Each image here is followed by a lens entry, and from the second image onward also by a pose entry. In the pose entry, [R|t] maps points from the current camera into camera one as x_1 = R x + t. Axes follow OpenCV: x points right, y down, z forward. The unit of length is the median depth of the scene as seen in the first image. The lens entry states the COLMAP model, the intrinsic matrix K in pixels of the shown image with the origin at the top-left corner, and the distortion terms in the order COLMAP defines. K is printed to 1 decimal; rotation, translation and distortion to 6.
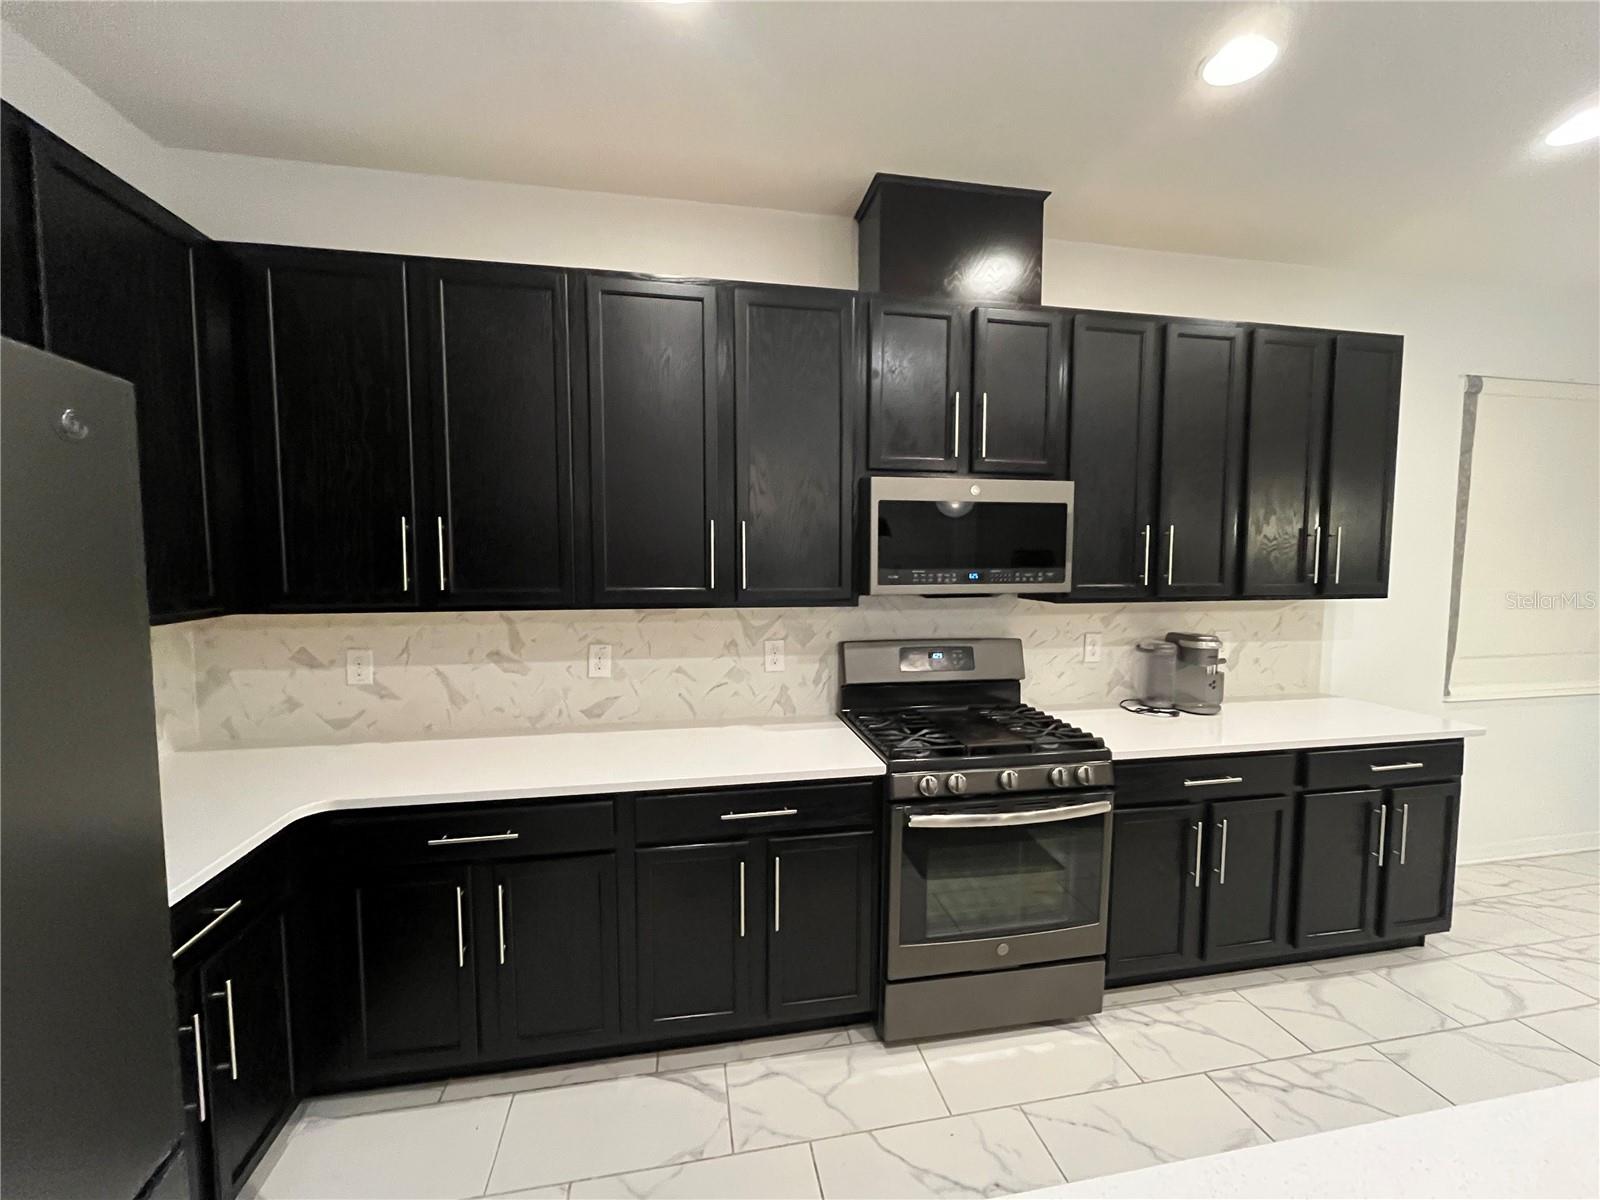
lens RADIAL K [[648.2, 0, 797.9], [0, 648.2, 604.2], [0, 0, 1]] dist [-0.003292, -0.000897]
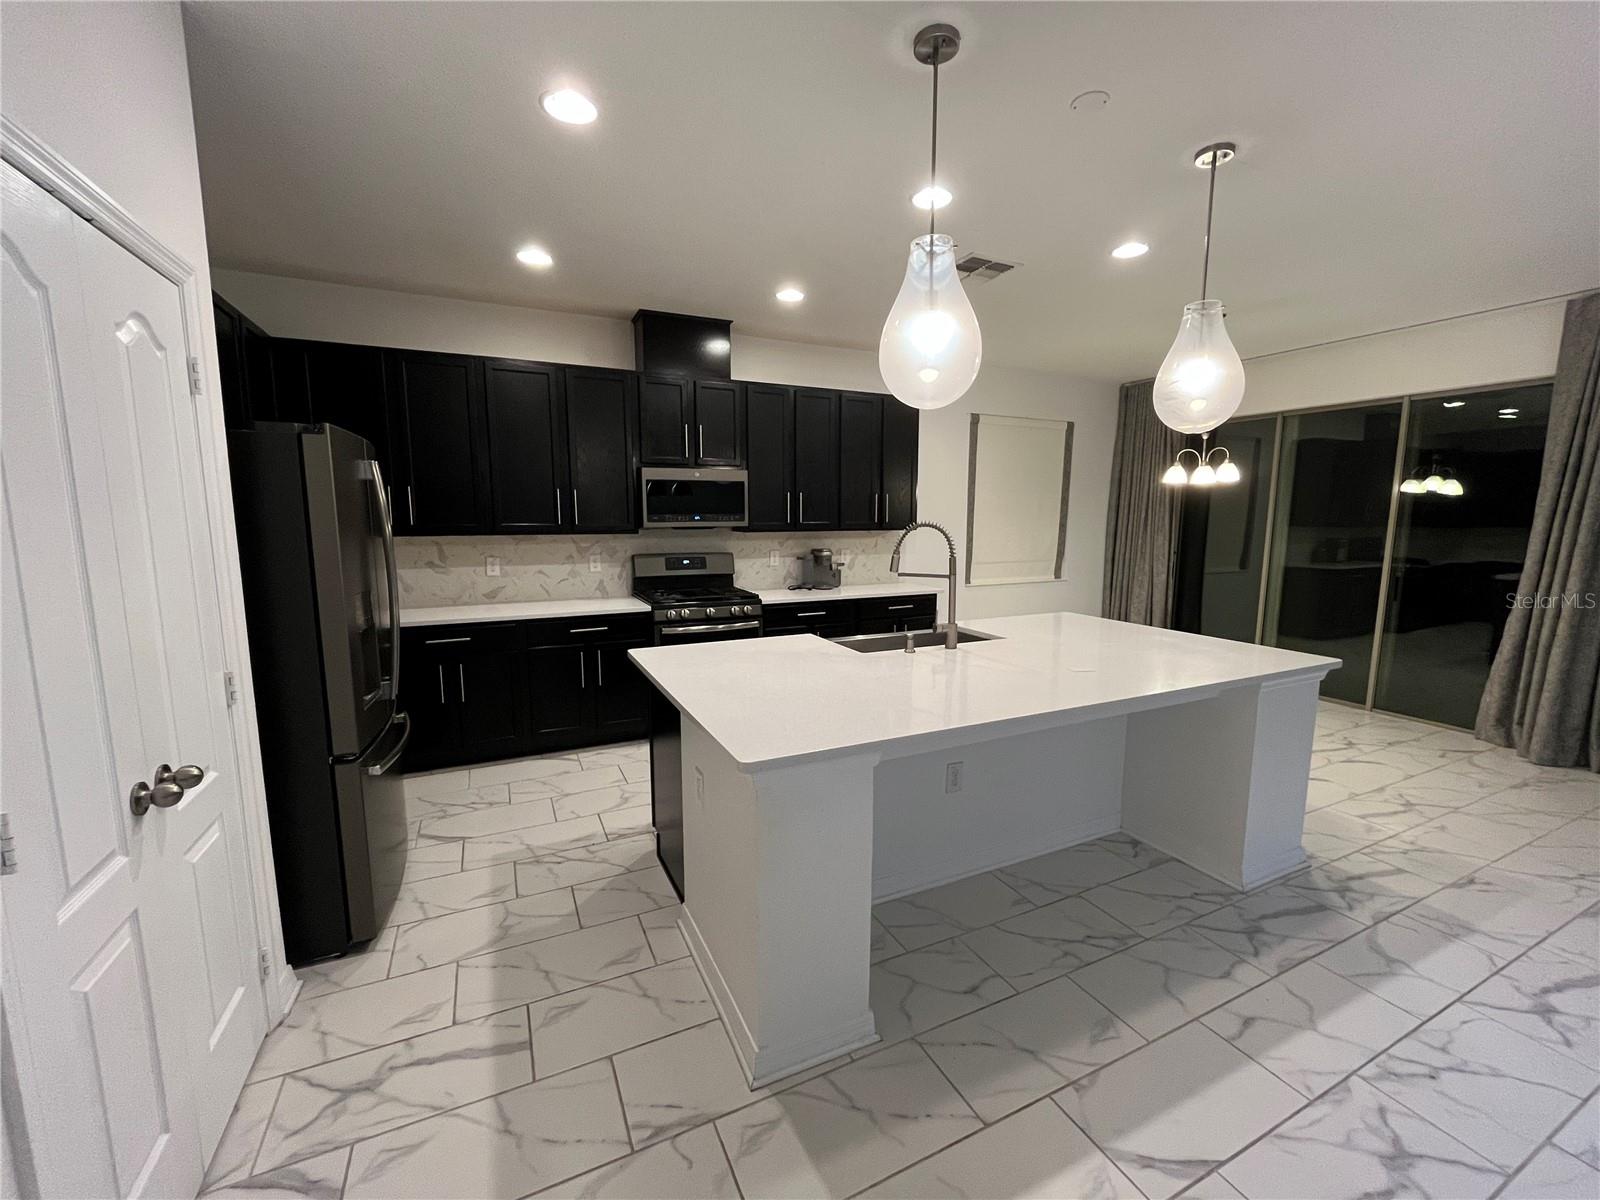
lens RADIAL K [[648.2, 0, 801.5], [0, 648.2, 601.6], [0, 0, 1]] dist [-0.003292, -0.000897]
pose [[0.965701, -0.035311, 0.257244, 0.056403], [0.018965, 0.997656, 0.065748, 0.085254], [-0.258963, -0.058614, 0.964107, -0.987181]]
